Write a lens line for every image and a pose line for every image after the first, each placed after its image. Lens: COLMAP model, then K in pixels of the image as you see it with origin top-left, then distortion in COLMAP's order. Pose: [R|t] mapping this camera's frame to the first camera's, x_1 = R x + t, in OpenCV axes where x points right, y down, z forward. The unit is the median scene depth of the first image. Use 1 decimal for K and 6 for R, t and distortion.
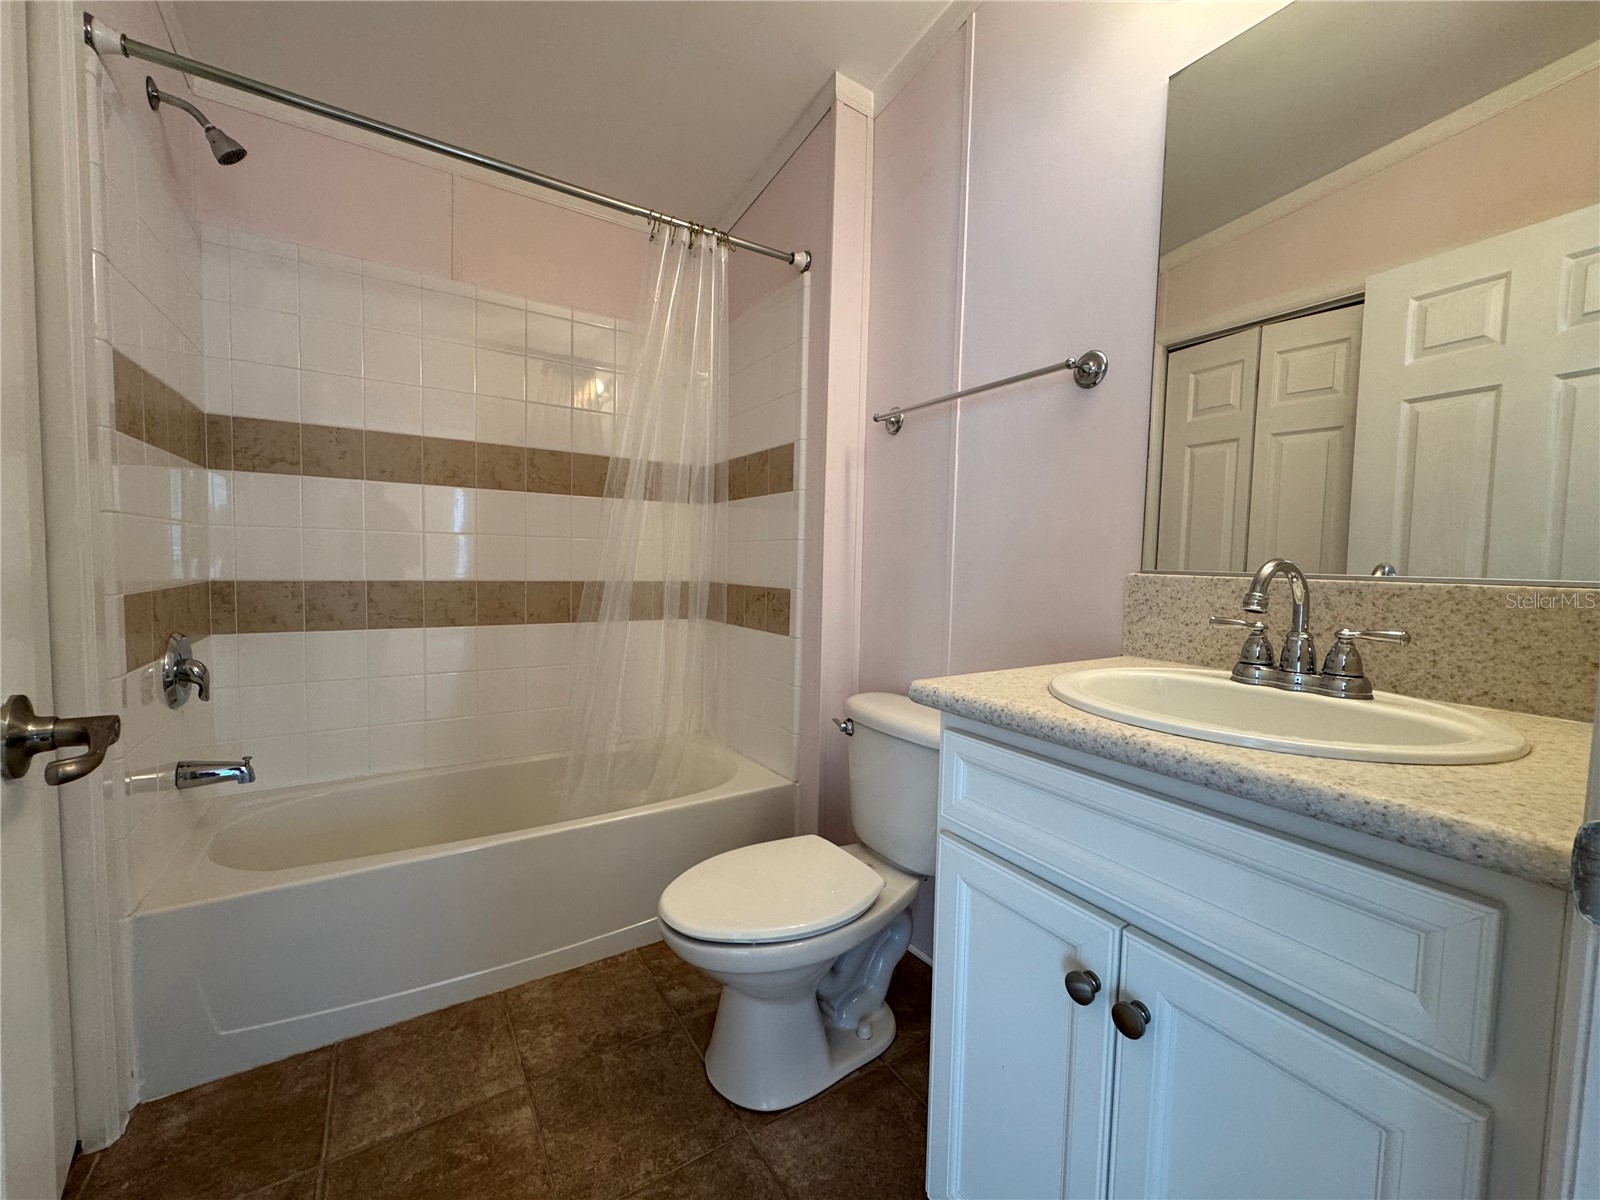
lens RADIAL K [[637.8, 0, 806.0], [0, 637.8, 594.7], [0, 0, 1]] dist [-0.004621, 0.001179]
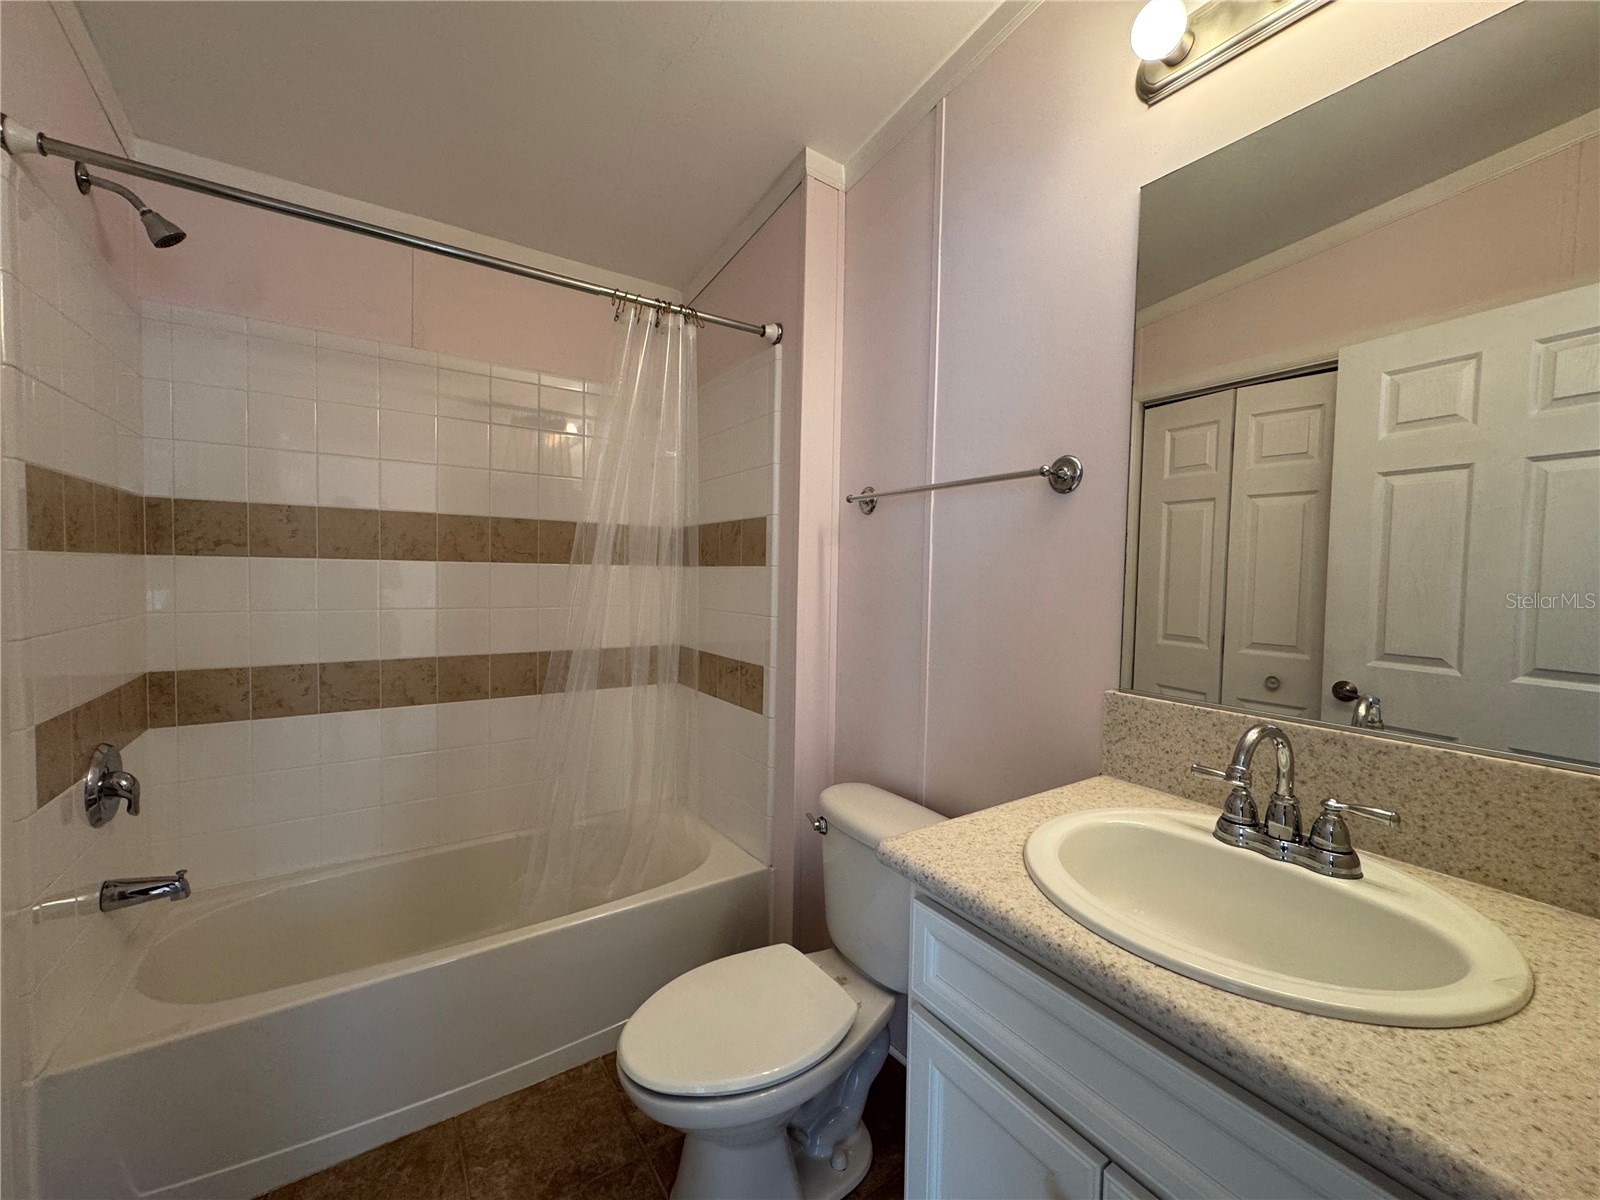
lens RADIAL K [[637.8, 0, 804.9], [0, 637.8, 595.0], [0, 0, 1]] dist [-0.004621, 0.001179]
pose [[0.999712, -0.005286, 0.023422, 0.019160], [0.005679, 0.999844, -0.016722, -0.116250], [-0.023330, 0.016850, 0.999586, 0.030548]]
